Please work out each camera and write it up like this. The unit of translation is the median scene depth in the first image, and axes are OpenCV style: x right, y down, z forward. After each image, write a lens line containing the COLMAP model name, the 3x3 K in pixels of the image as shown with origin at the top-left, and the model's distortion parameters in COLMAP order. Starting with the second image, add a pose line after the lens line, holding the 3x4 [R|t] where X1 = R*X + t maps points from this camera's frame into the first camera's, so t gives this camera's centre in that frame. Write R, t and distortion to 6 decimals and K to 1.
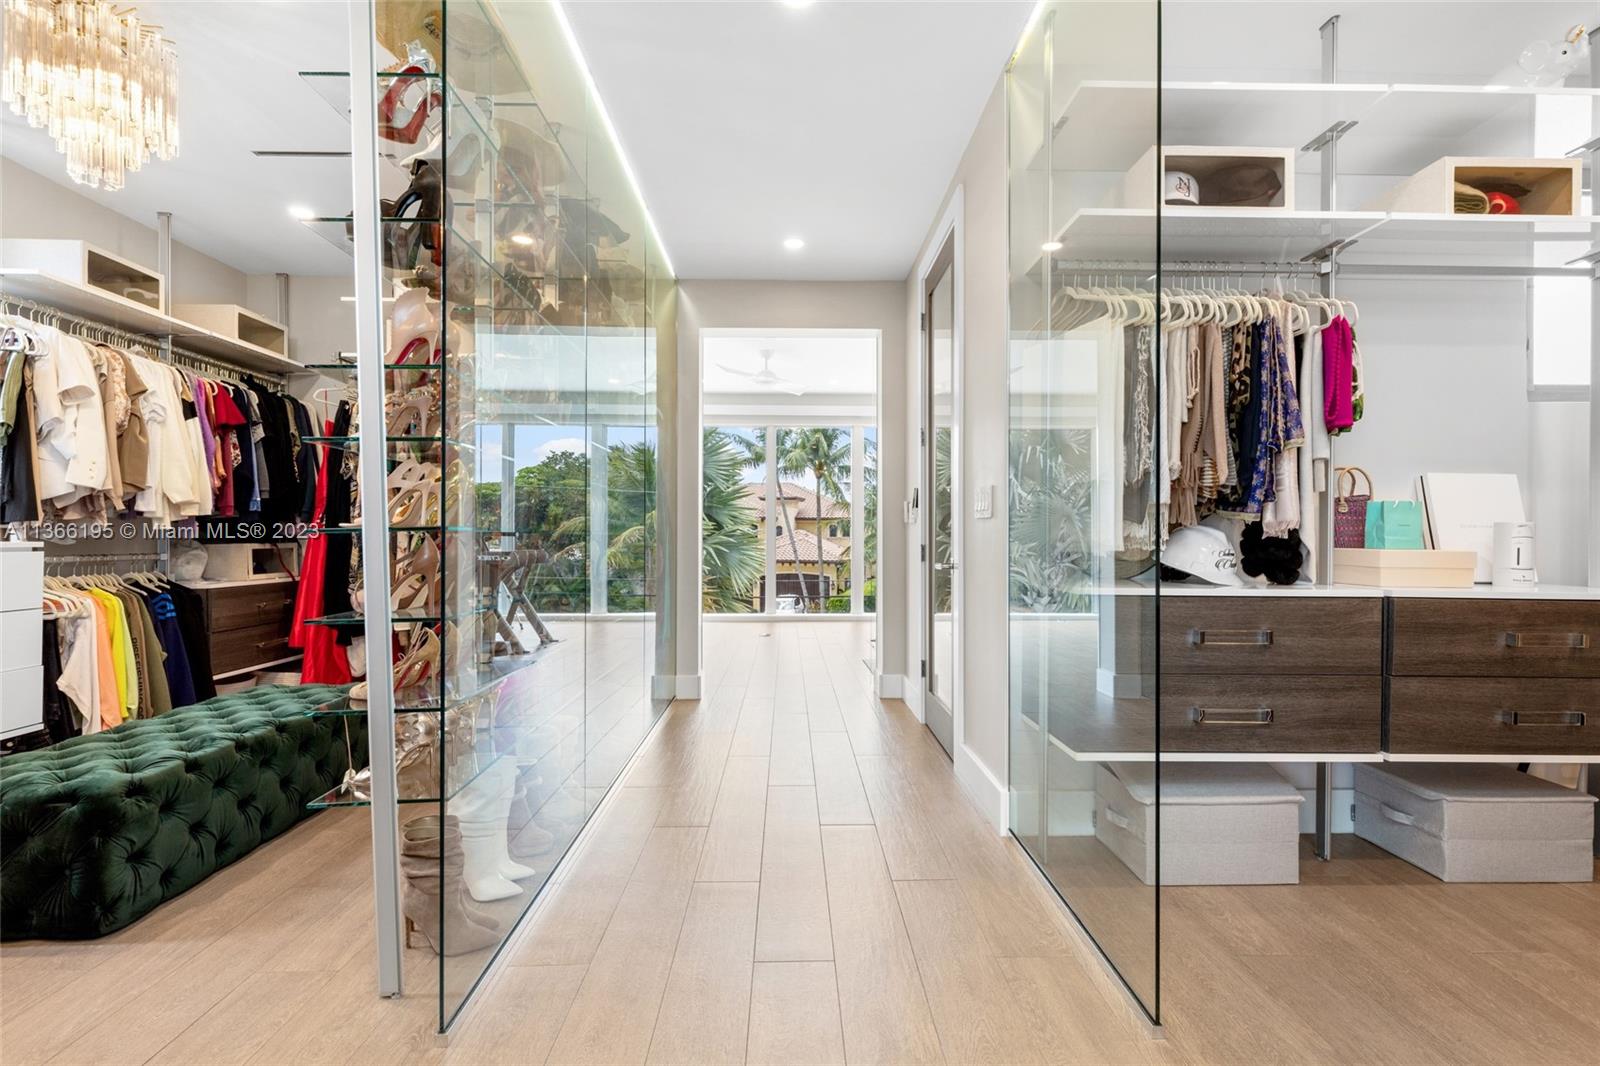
lens RADIAL K [[717.3, 0, 804.0], [0, 717.3, 533.8], [0, 0, 1]] dist [0.003816, 0.000101]
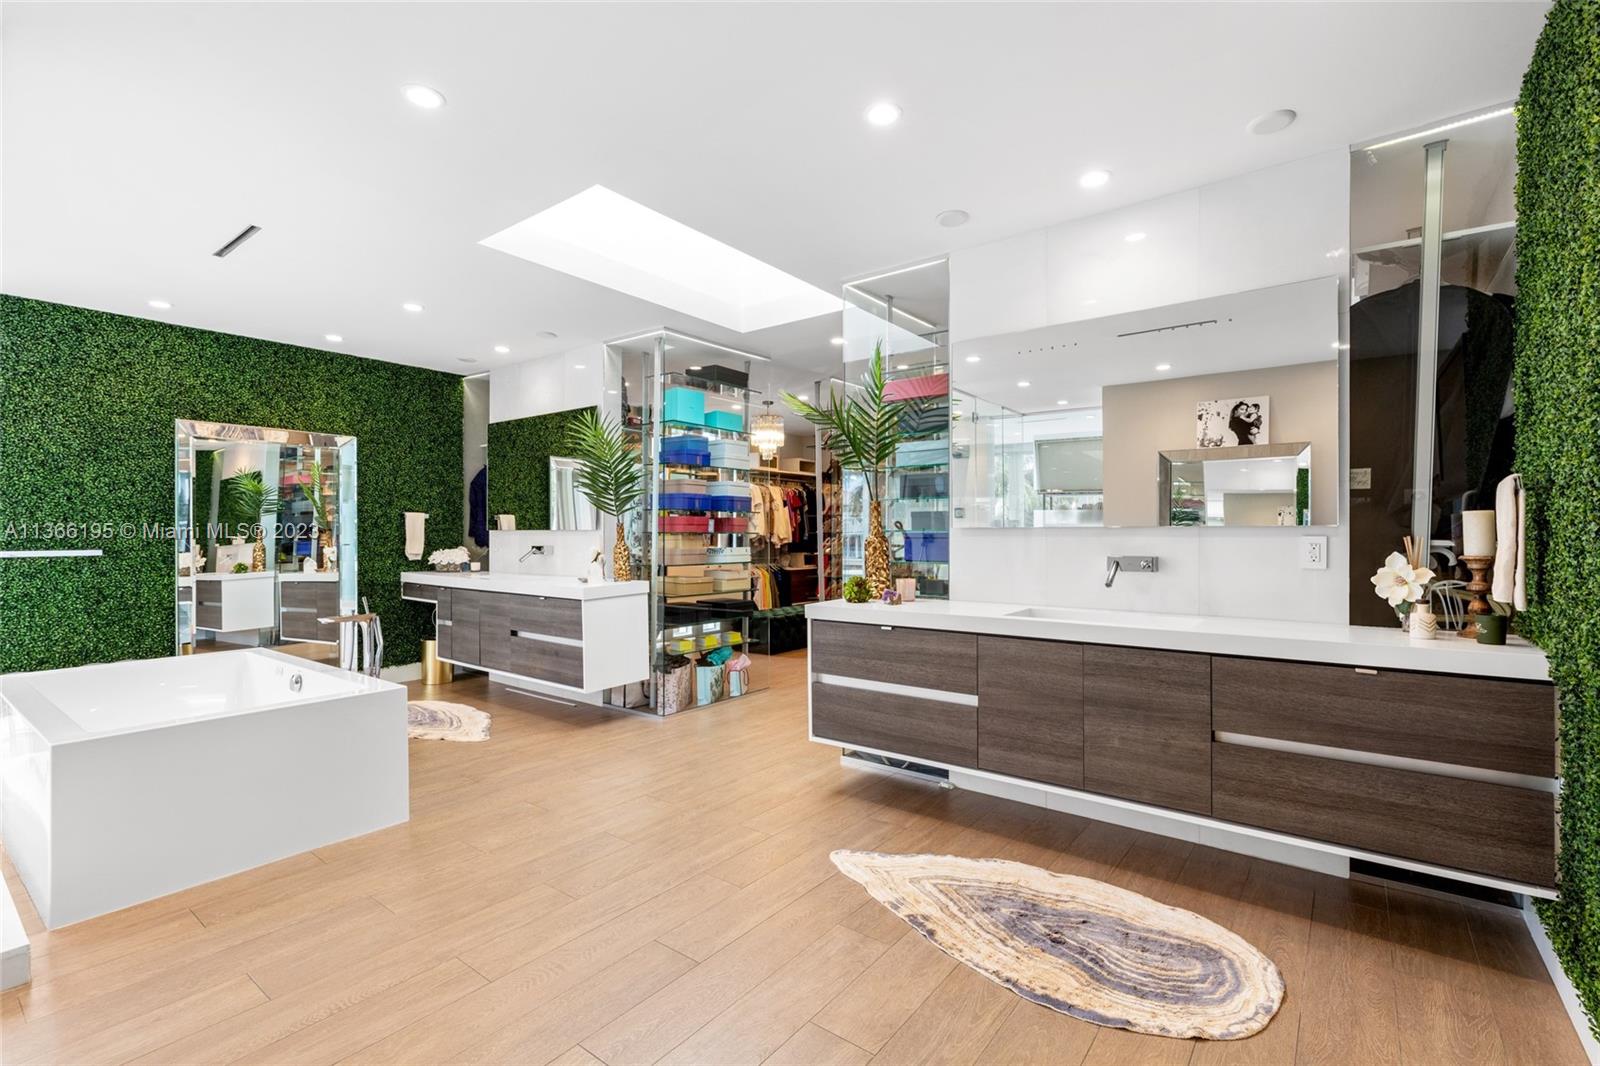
lens RADIAL K [[717.3, 0, 804.0], [0, 717.3, 533.8], [0, 0, 1]] dist [0.003816, 0.000101]
pose [[0.781355, -0.001373, -0.624086, 0.786297], [0.001473, 0.999999, -0.000357, -0.051932], [0.624085, -0.000640, 0.781356, -0.946259]]
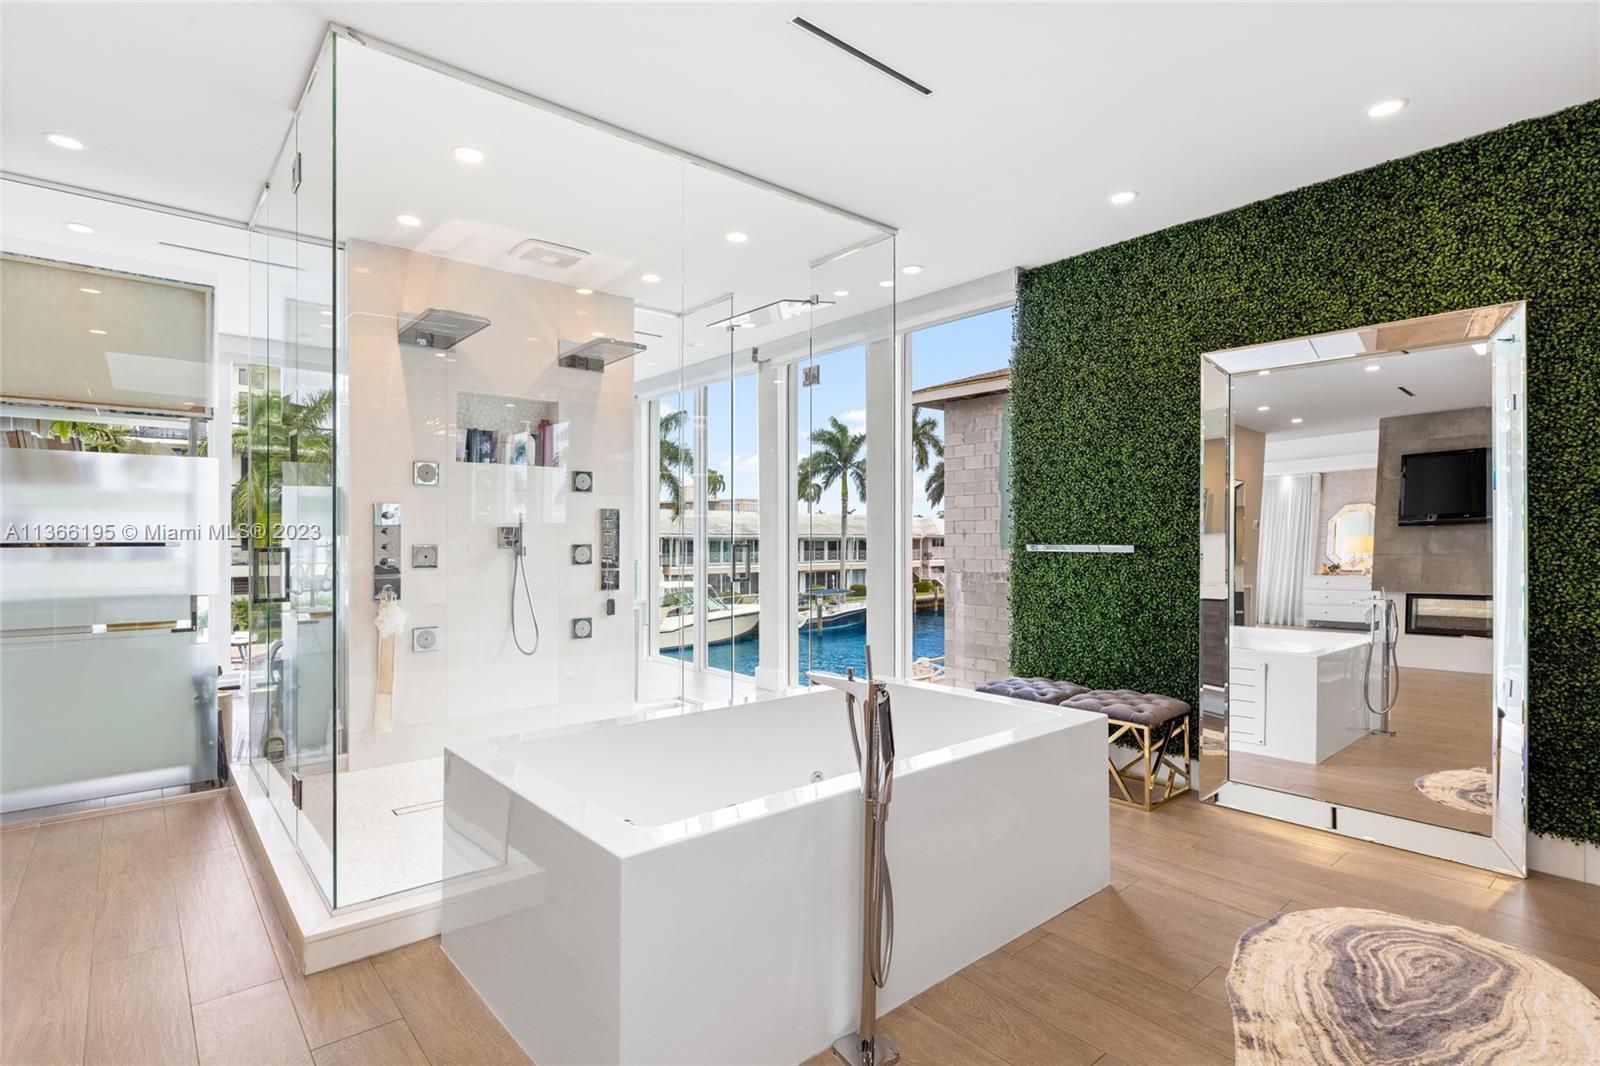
lens RADIAL K [[796.0, 0, 793.4], [0, 796.0, 530.9], [0, 0, 1]] dist [-0.000478, -0.000695]
pose [[-0.776168, 0.001400, -0.630525, 0.125564], [0.005420, 0.999975, -0.004452, -0.043976], [0.630503, -0.006873, -0.776156, -0.234145]]
